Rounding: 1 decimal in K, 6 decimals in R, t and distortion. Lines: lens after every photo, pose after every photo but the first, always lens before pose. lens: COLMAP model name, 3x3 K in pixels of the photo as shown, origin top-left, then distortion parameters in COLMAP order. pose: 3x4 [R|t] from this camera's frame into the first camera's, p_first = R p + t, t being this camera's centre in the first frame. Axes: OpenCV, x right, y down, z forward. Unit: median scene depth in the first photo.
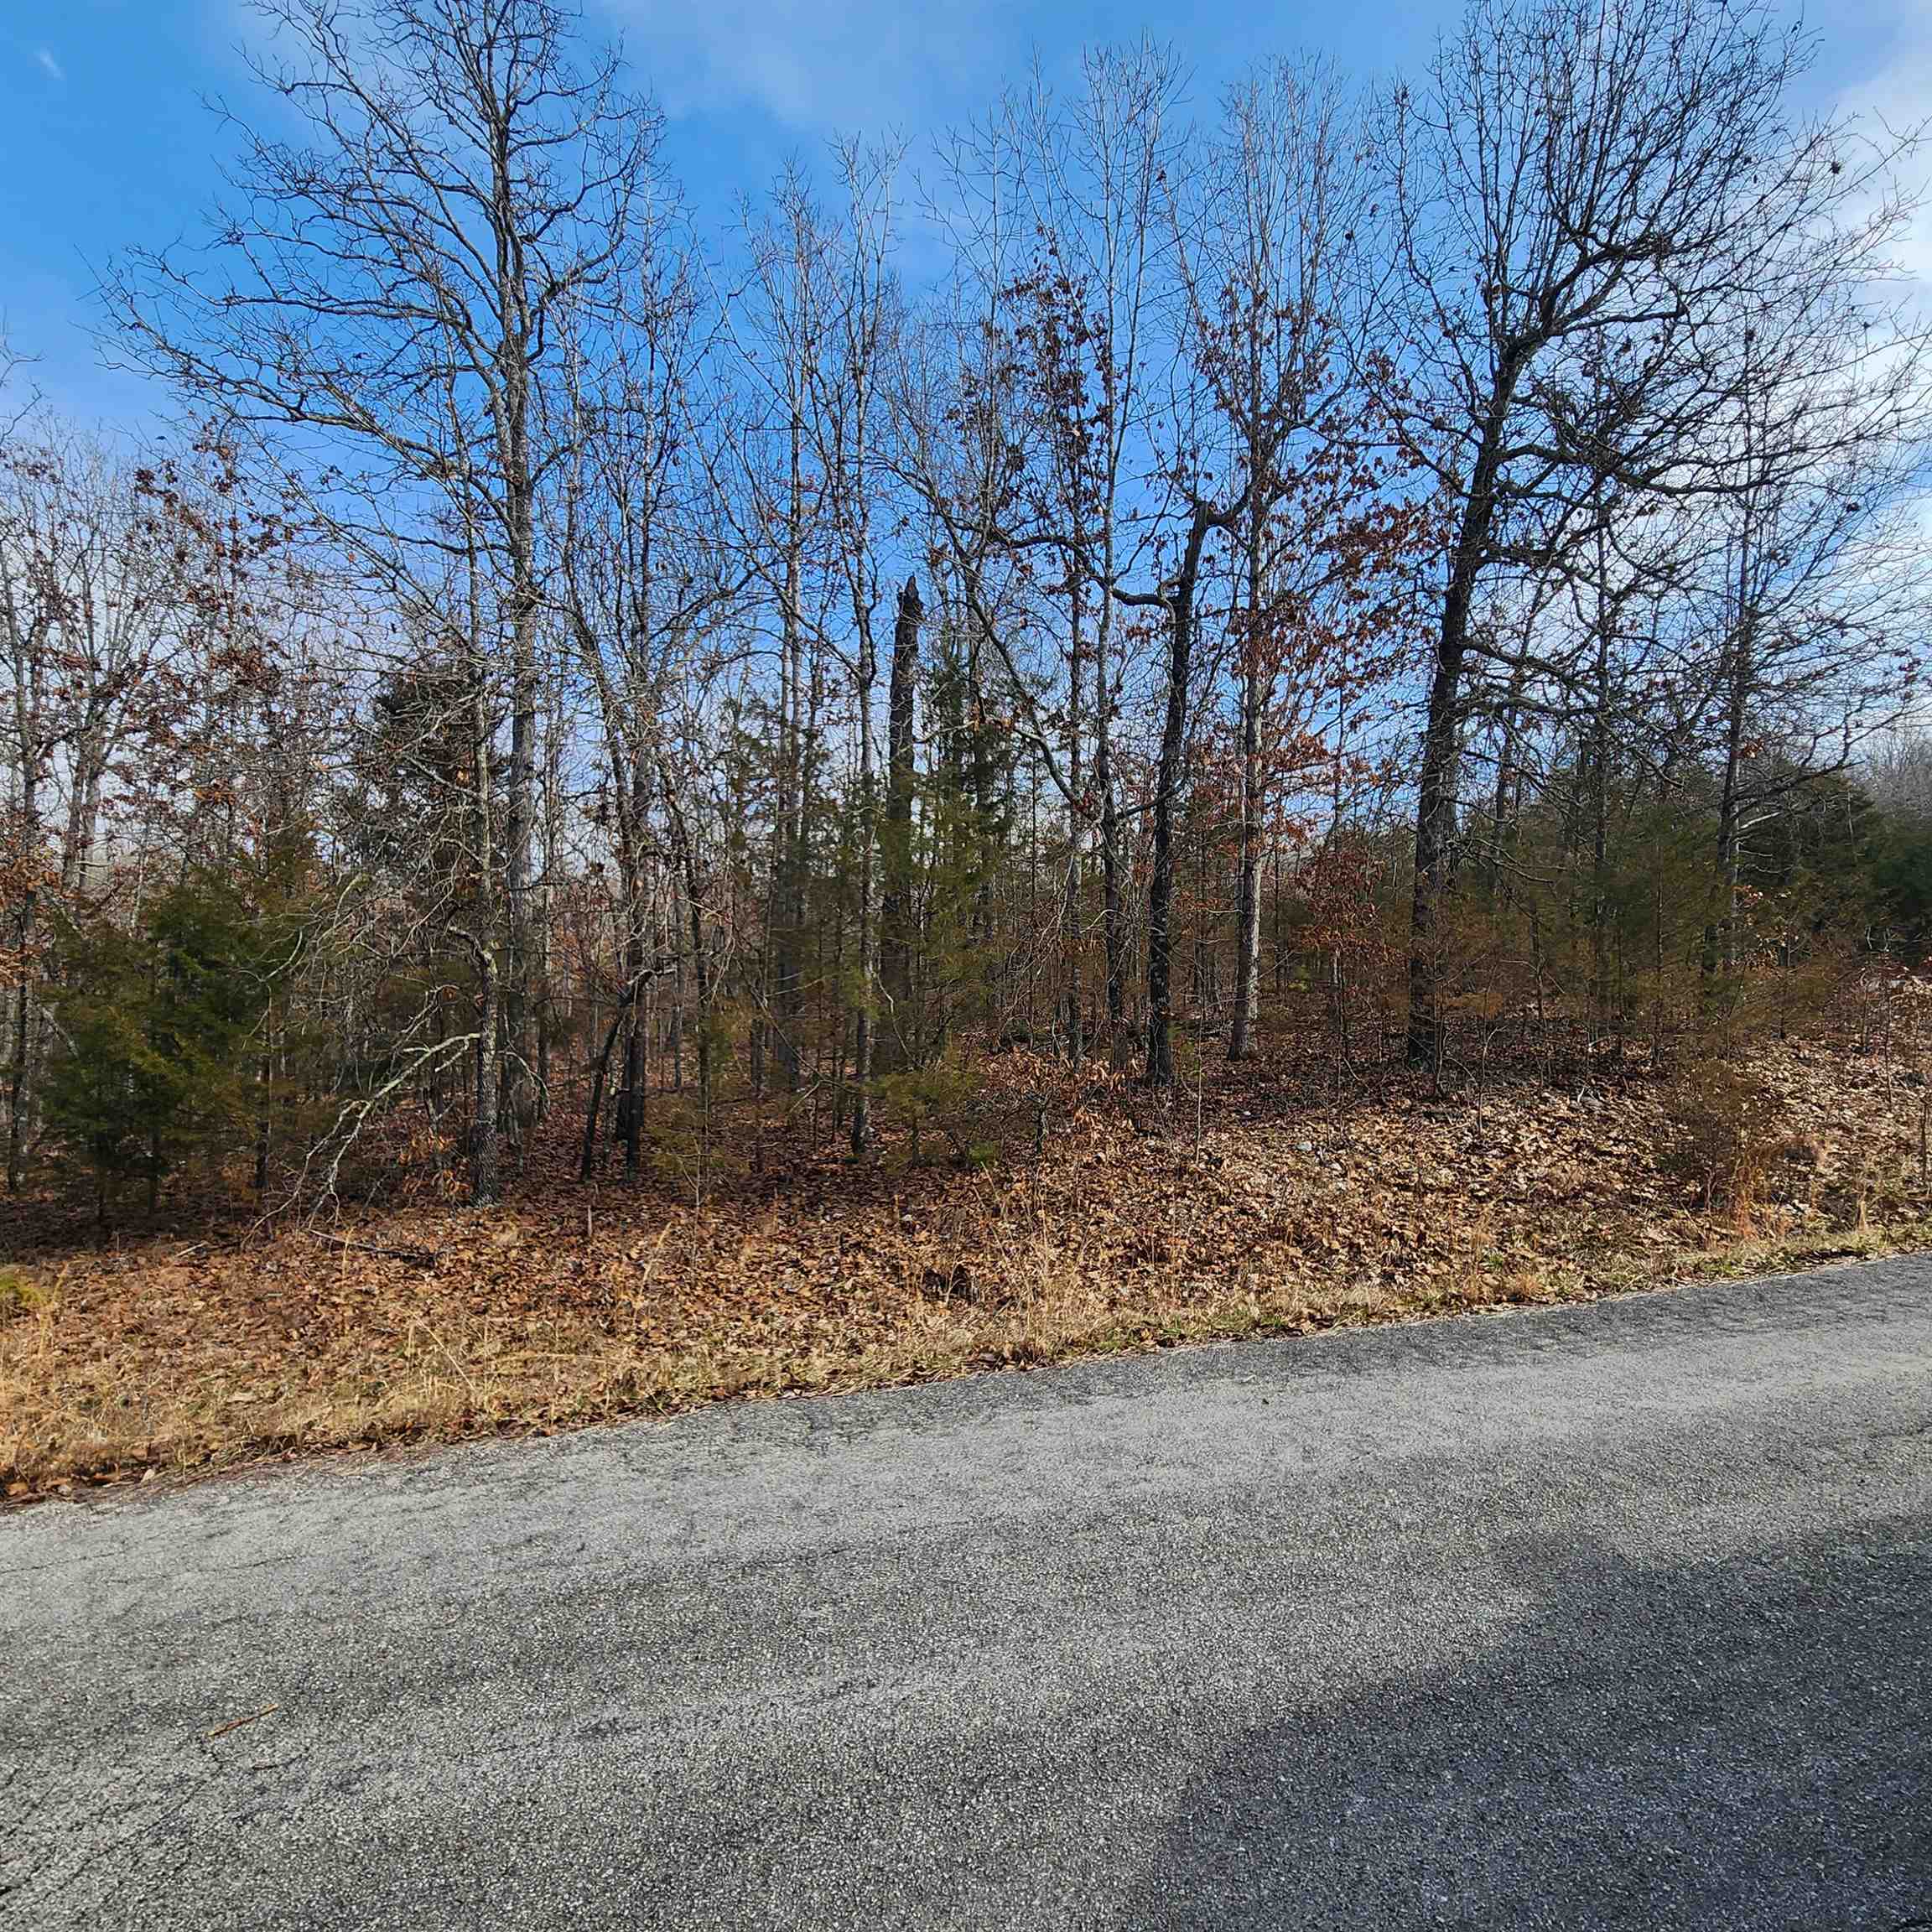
lens RADIAL K [[1050.3, 0, 961.1], [0, 1050.3, 958.5], [0, 0, 1]] dist [0.014656, -0.006270]
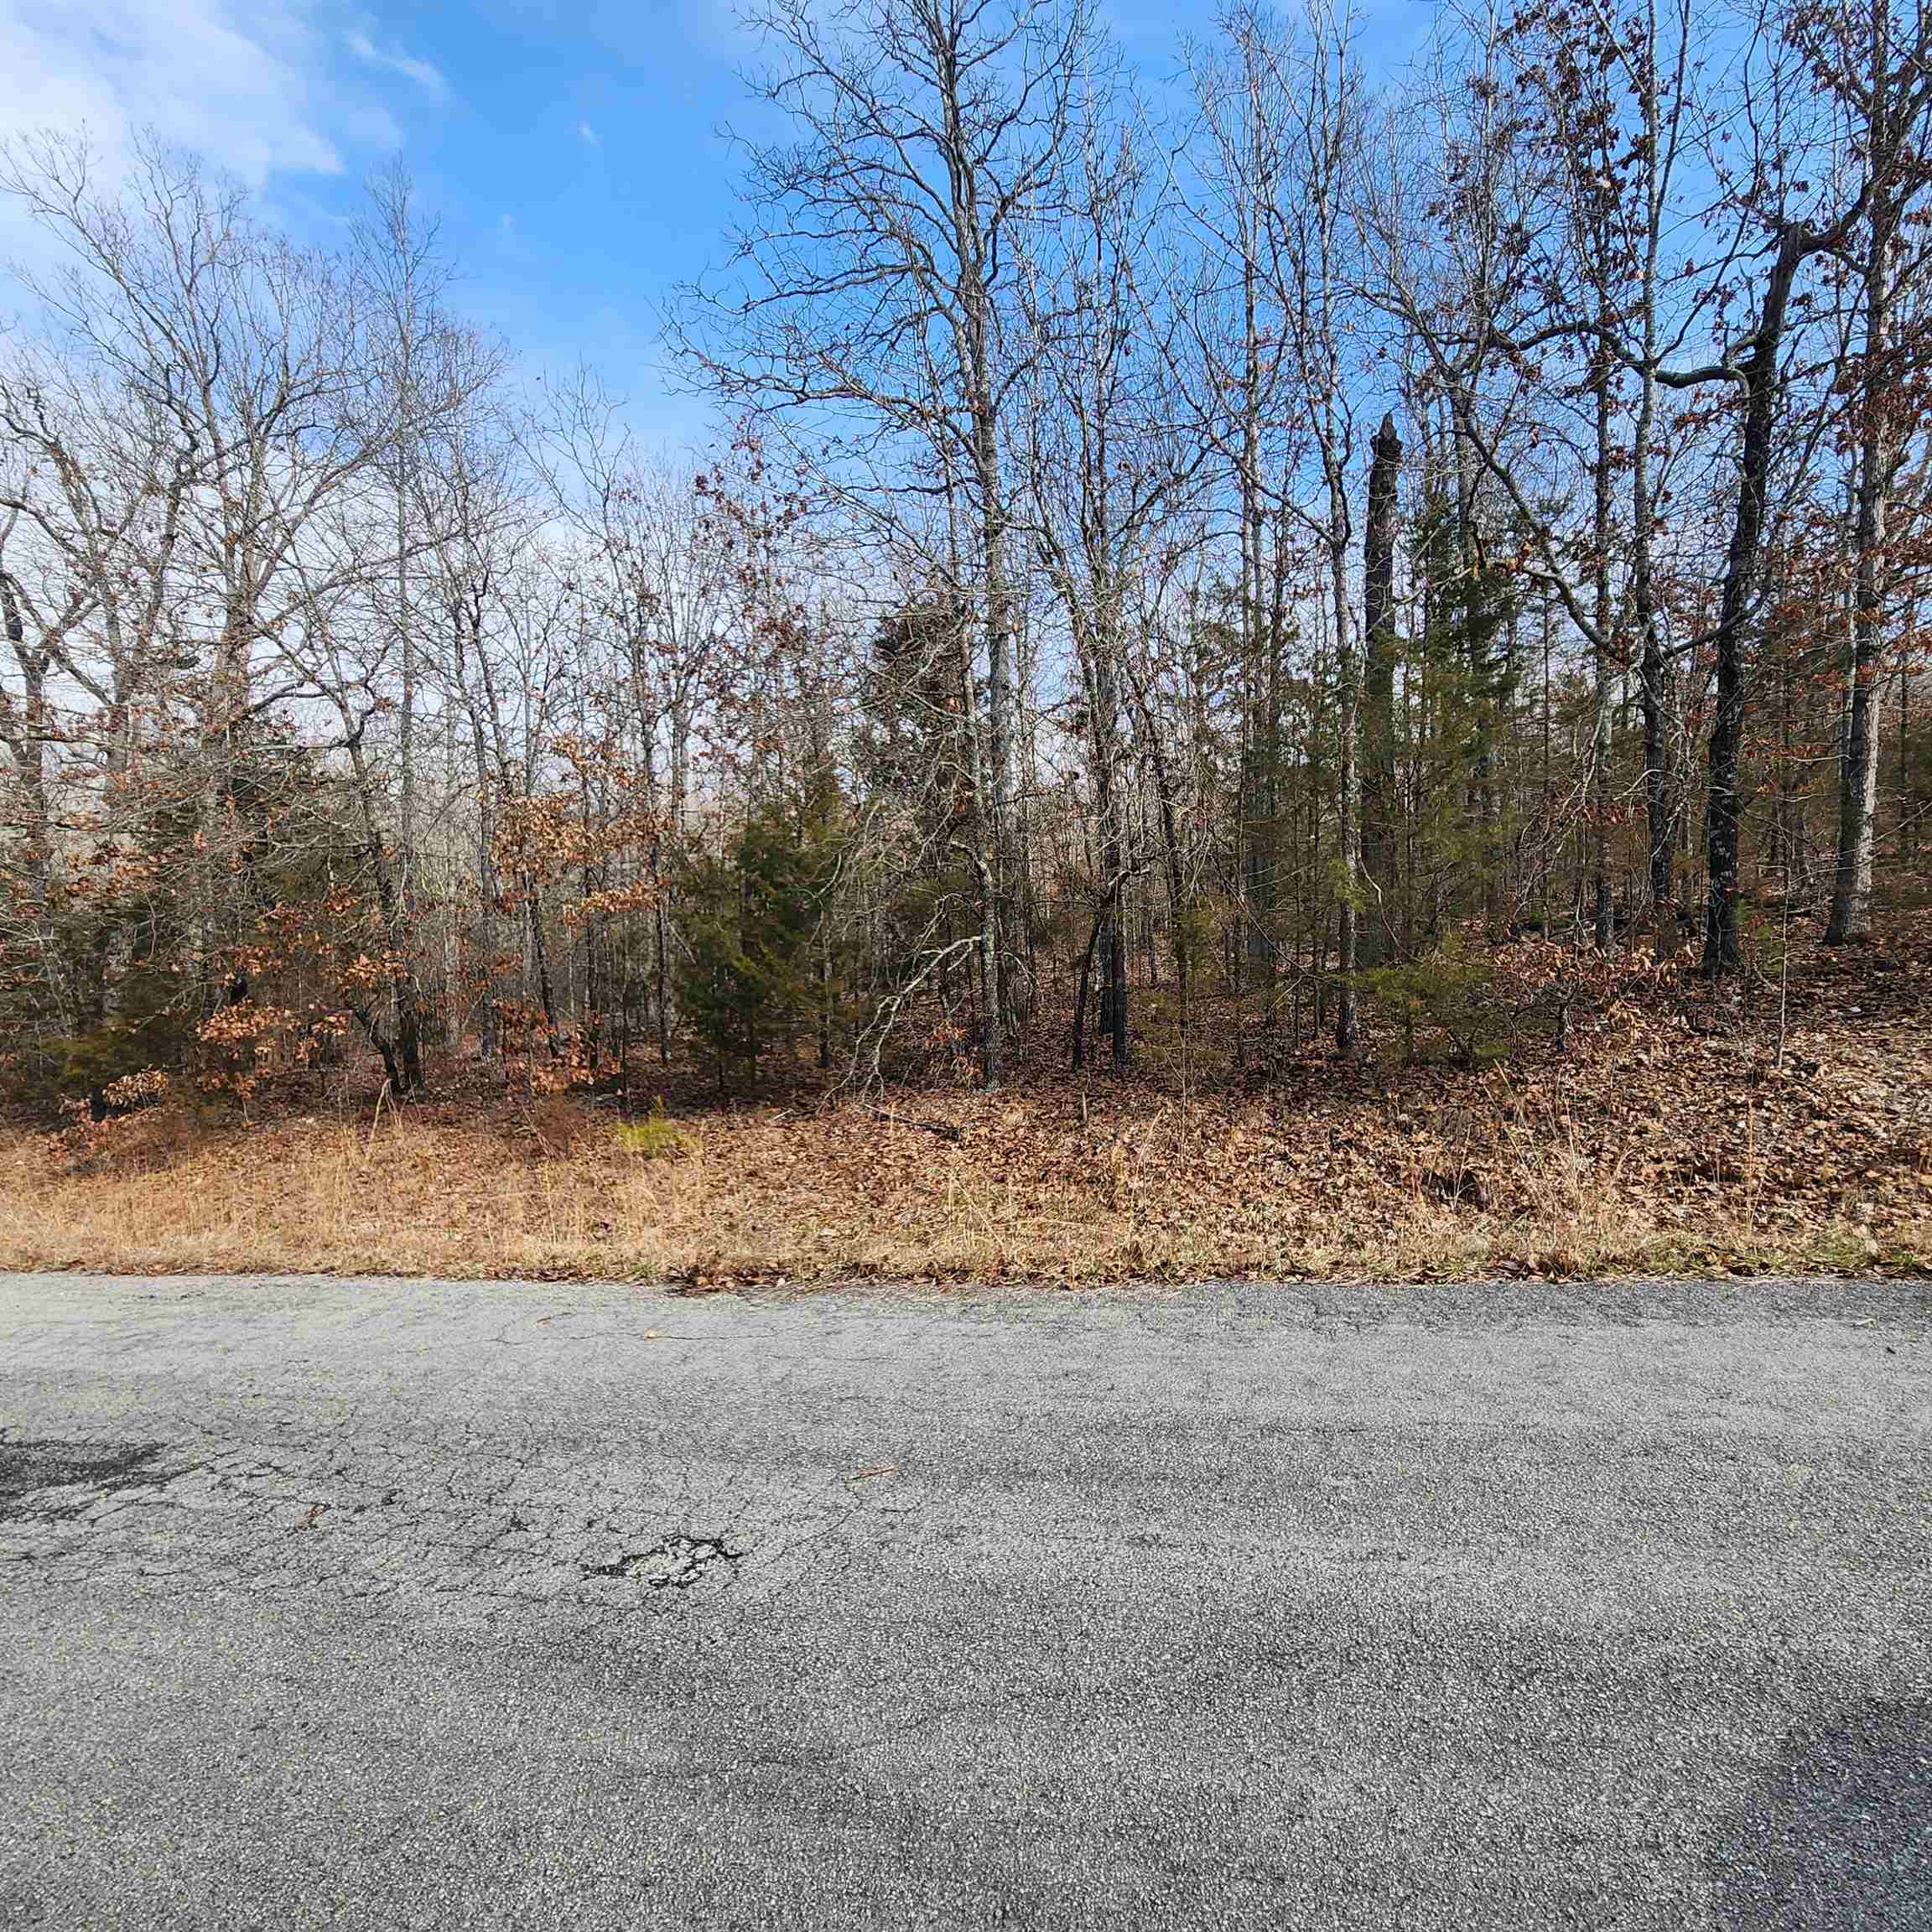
lens RADIAL K [[1047.8, 0, 963.7], [0, 1047.8, 964.1], [0, 0, 1]] dist [0.005094, -0.002804]
pose [[0.906279, -0.016118, -0.422372, -0.008257], [0.059357, 0.994223, 0.089423, 0.000232], [0.418491, -0.106113, 0.902001, -0.008515]]
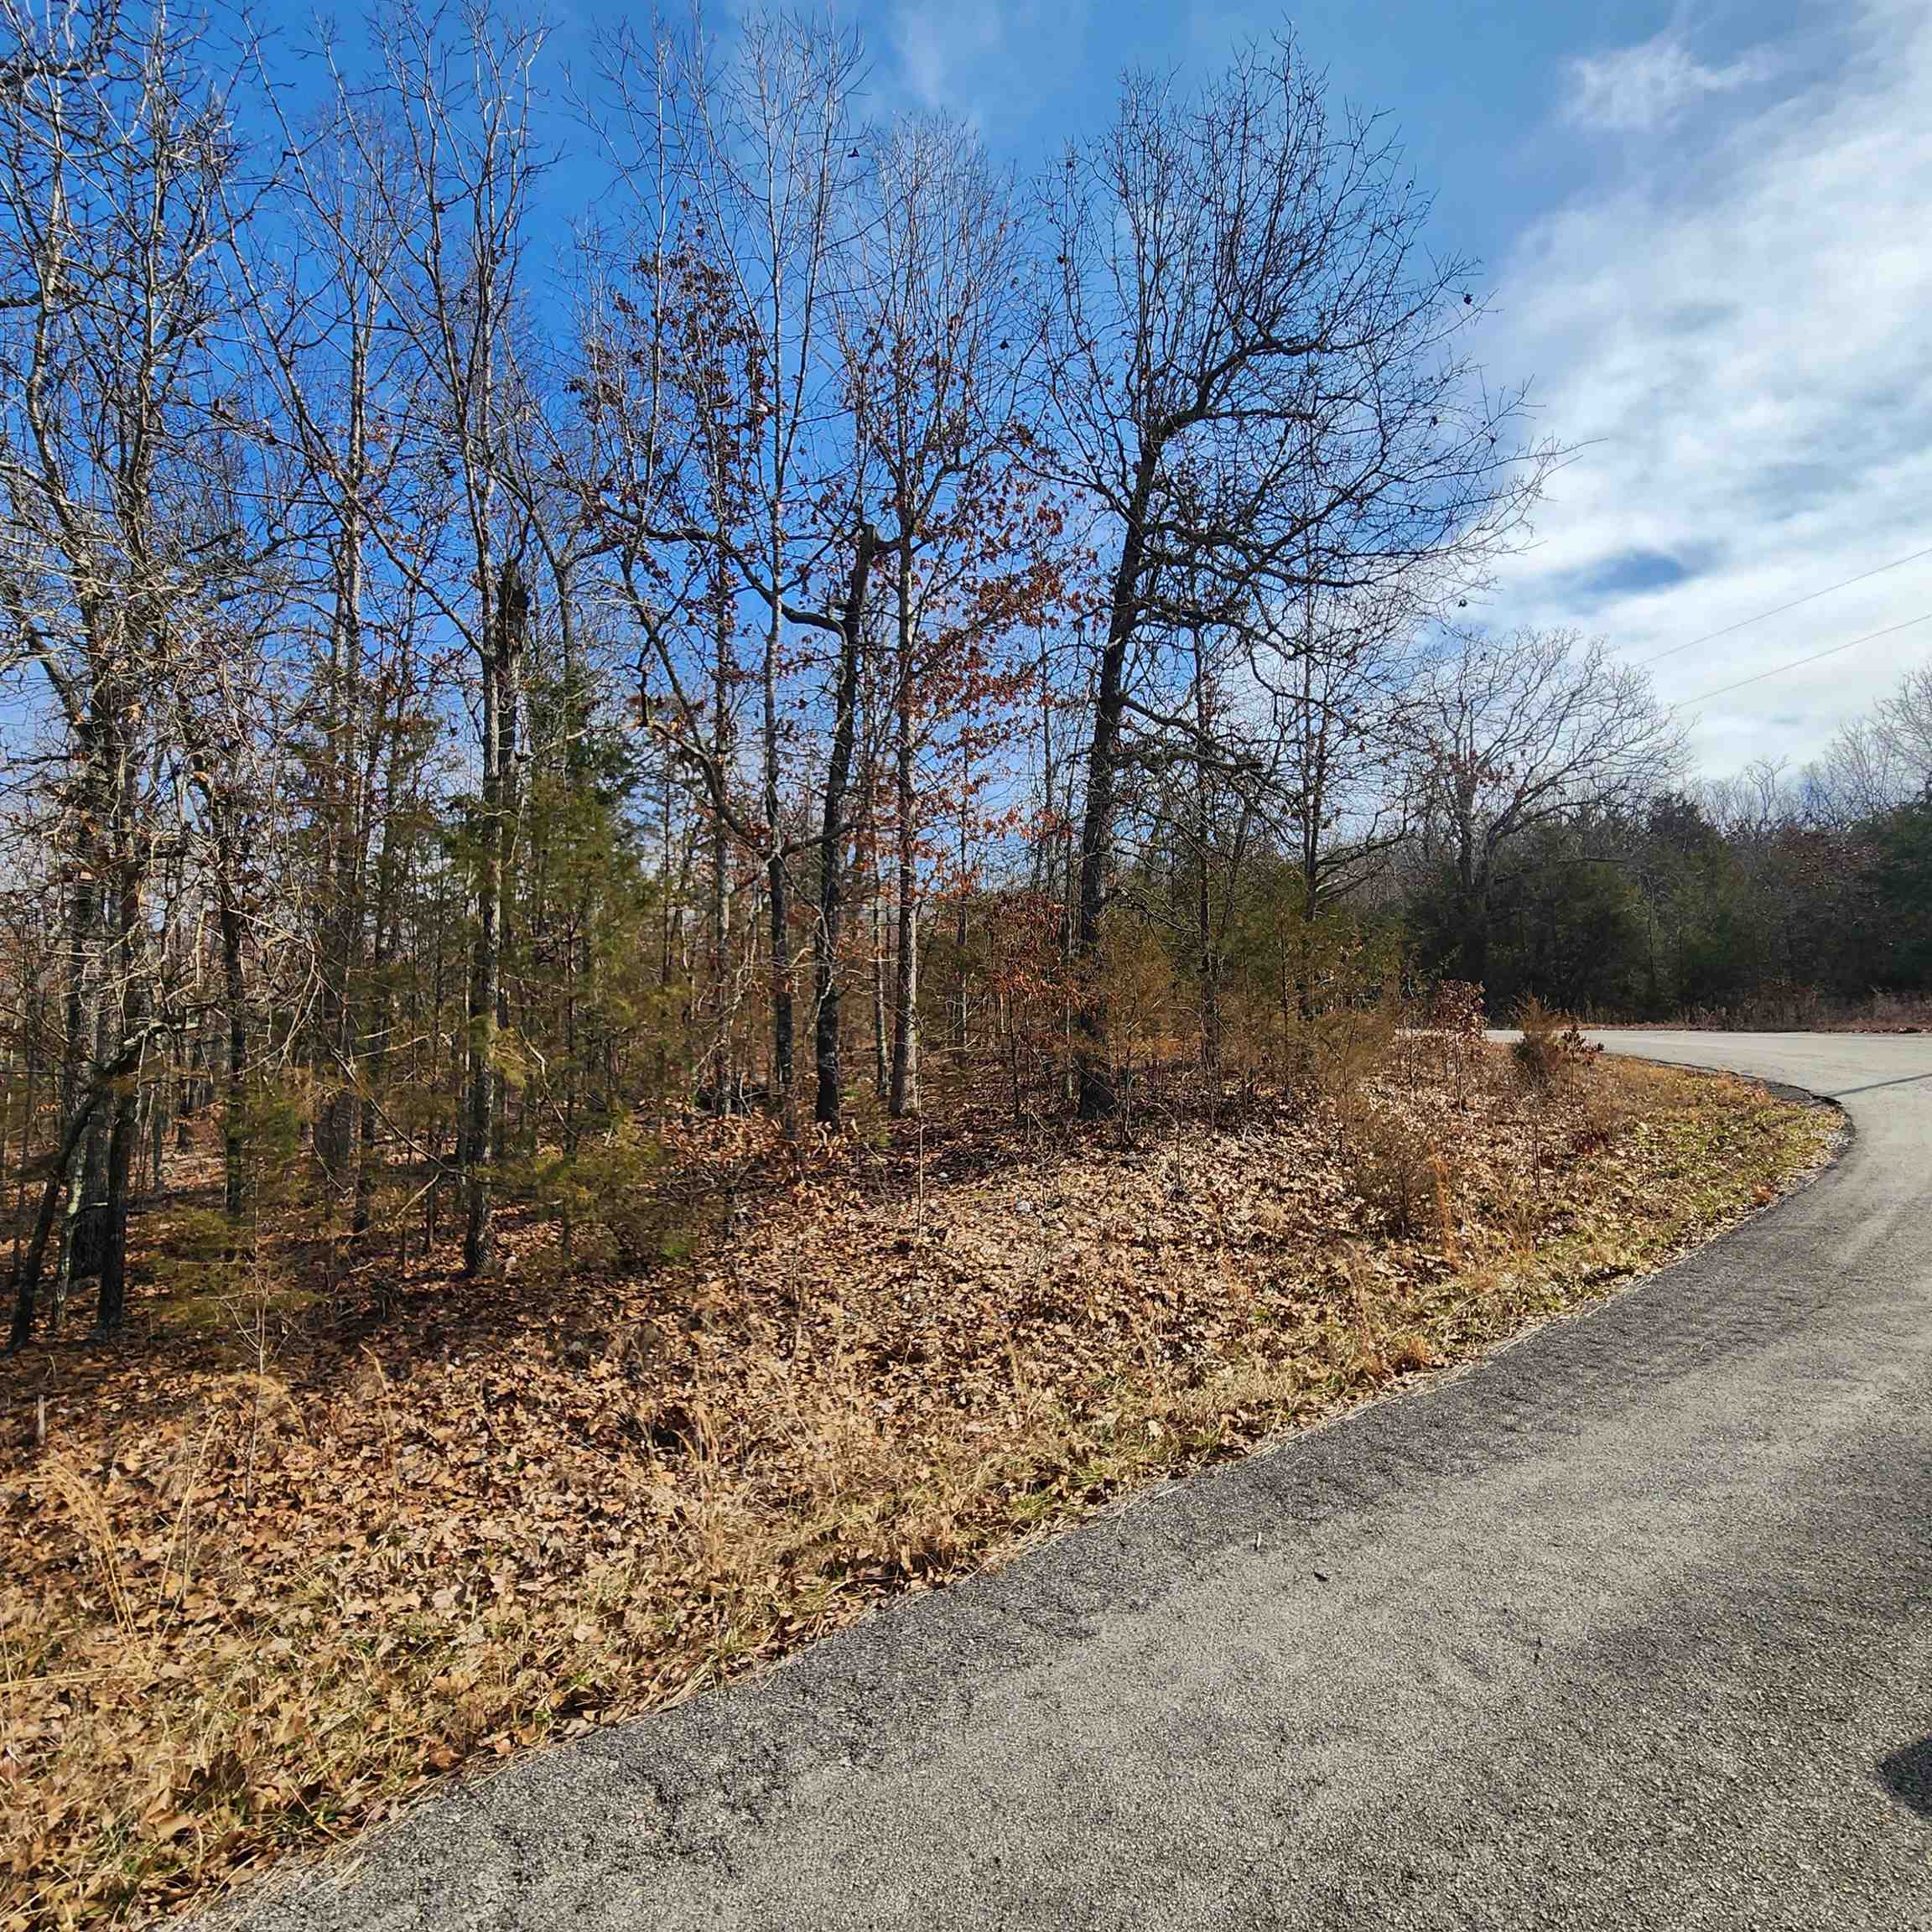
lens RADIAL K [[1053.9, 0, 959.2], [0, 1053.9, 964.2], [0, 0, 1]] dist [0.013190, -0.004648]
pose [[0.918733, 0.009865, 0.394756, -0.101196], [0.012144, 0.998509, -0.053216, 0.016256], [-0.394693, 0.053685, 0.917243, 0.180956]]
